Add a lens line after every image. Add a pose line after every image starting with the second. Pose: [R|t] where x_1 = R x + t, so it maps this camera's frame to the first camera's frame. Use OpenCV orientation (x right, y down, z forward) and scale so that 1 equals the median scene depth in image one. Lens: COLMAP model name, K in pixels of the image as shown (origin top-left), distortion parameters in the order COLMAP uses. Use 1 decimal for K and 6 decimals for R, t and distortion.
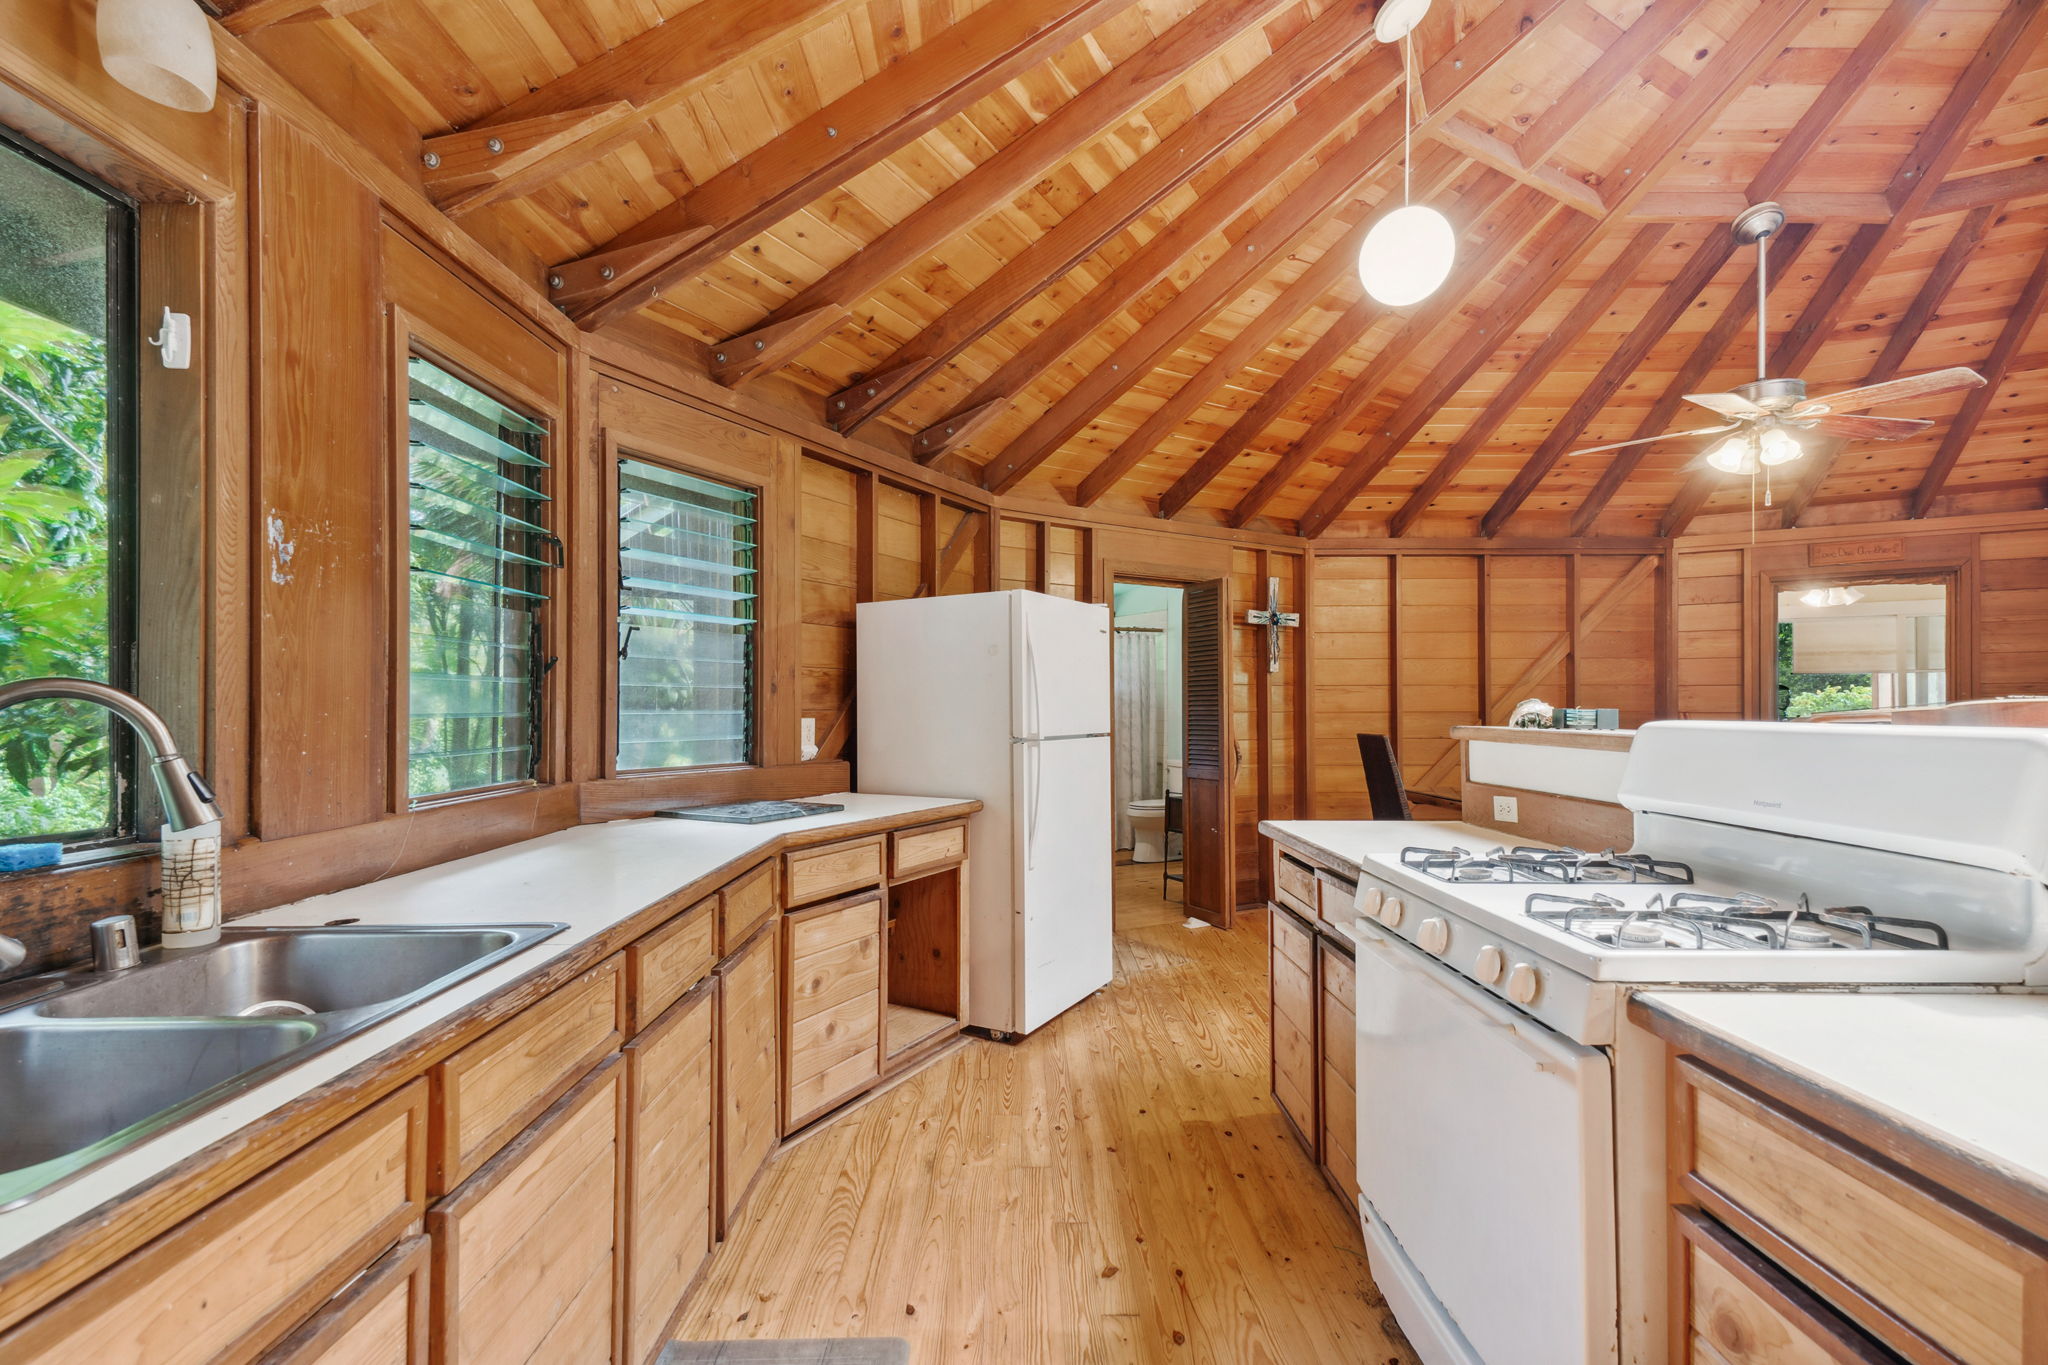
lens RADIAL K [[924.2, 0, 1024.0], [0, 924.2, 682.5], [0, 0, 1]] dist [-0.000387, -0.000332]
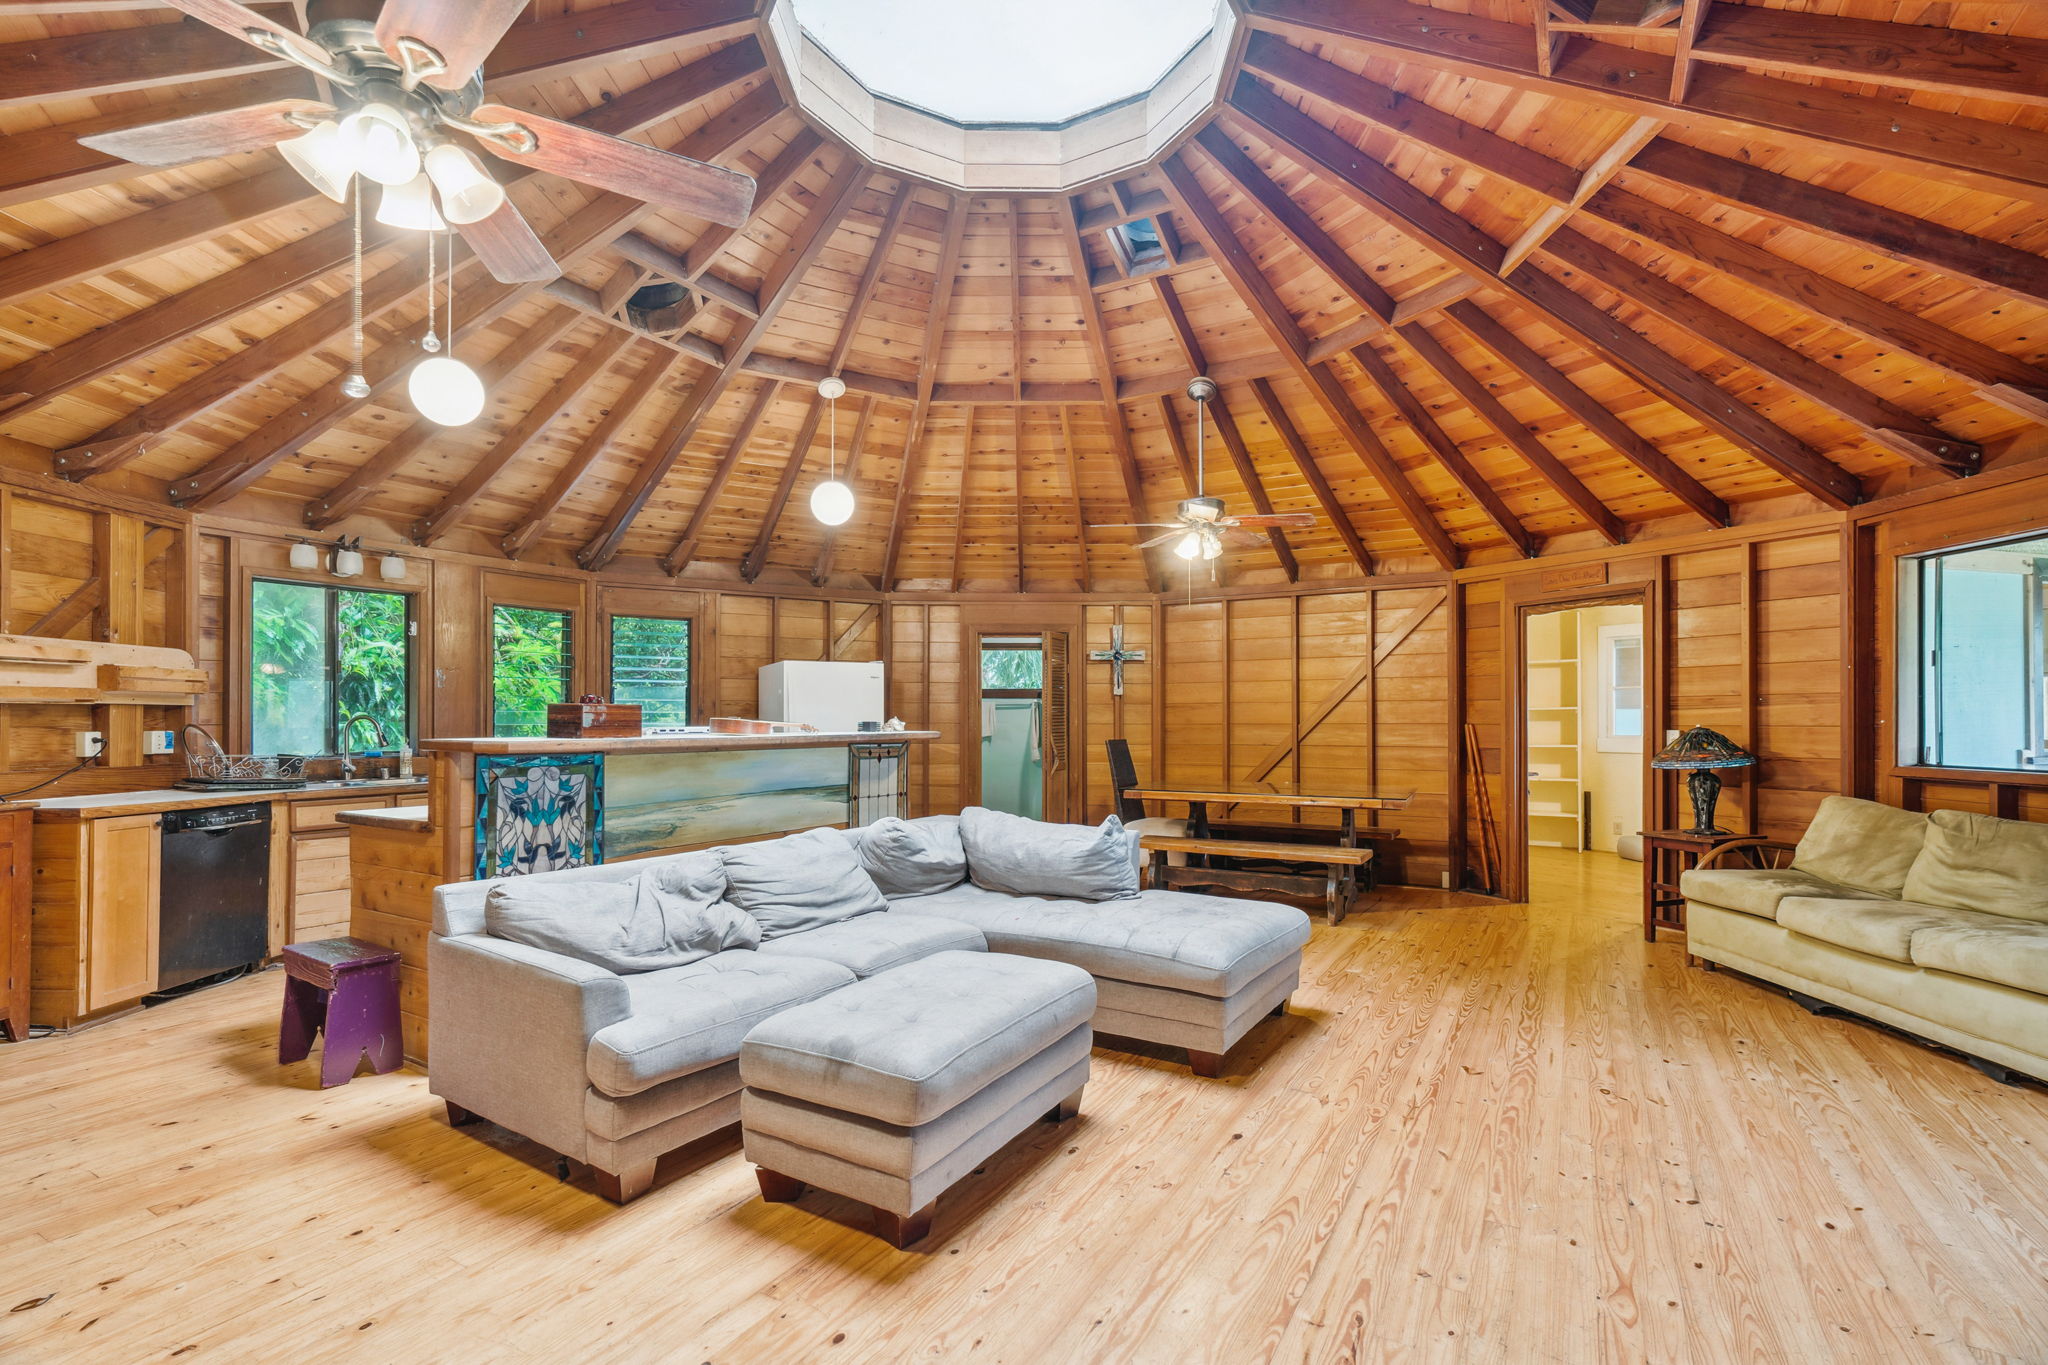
lens RADIAL K [[924.2, 0, 1024.0], [0, 924.2, 682.5], [0, 0, 1]] dist [-0.000387, -0.000332]
pose [[0.857682, -0.020790, -0.513759, 0.933807], [0.015613, 0.999775, -0.014392, -0.011004], [0.513943, 0.004322, 0.857814, -0.292653]]
